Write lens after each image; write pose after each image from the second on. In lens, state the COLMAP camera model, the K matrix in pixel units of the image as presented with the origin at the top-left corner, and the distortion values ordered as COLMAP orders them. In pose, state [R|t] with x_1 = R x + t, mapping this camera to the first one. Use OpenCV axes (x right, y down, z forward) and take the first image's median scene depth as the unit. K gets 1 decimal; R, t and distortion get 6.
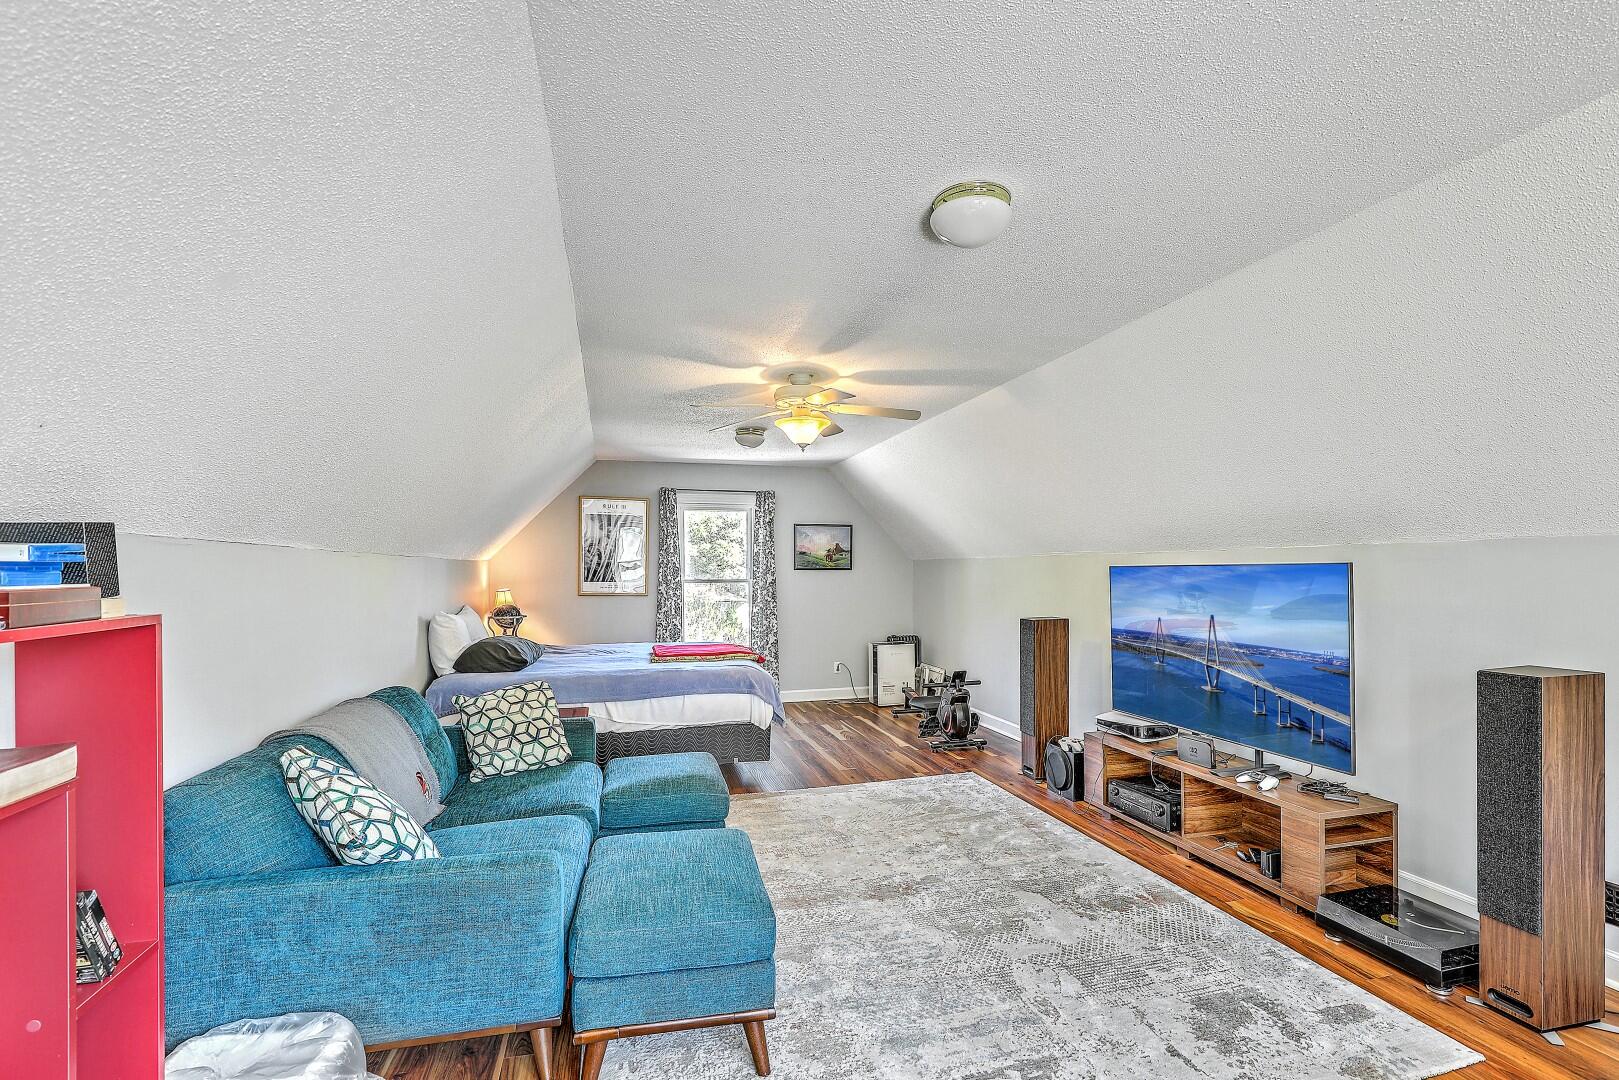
lens RADIAL K [[740.5, 0, 815.8], [0, 740.5, 547.5], [0, 0, 1]] dist [0.001039, 0.000185]
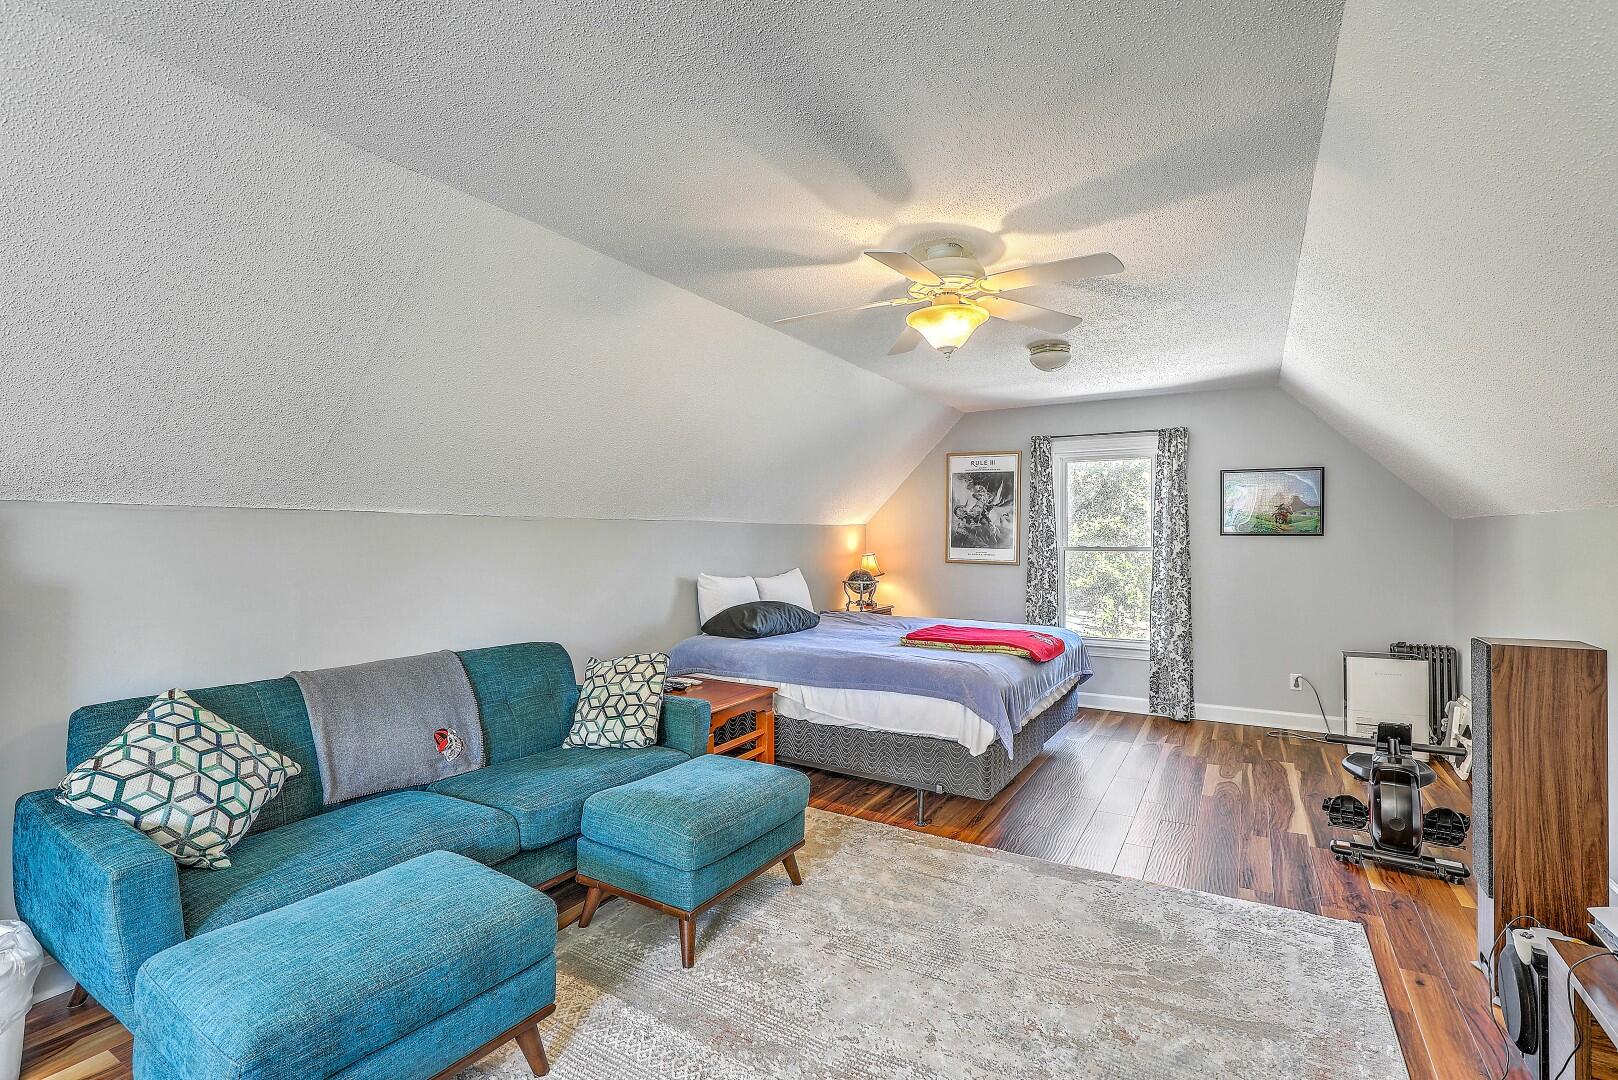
lens RADIAL K [[731.5, 0, 812.8], [0, 731.5, 513.4], [0, 0, 1]] dist [0.000228, 0.000146]
pose [[0.703572, -0.018493, -0.710384, 0.267687], [0.018393, 0.999800, -0.007811, 0.010703], [0.710386, -0.007570, 0.703771, 0.317430]]
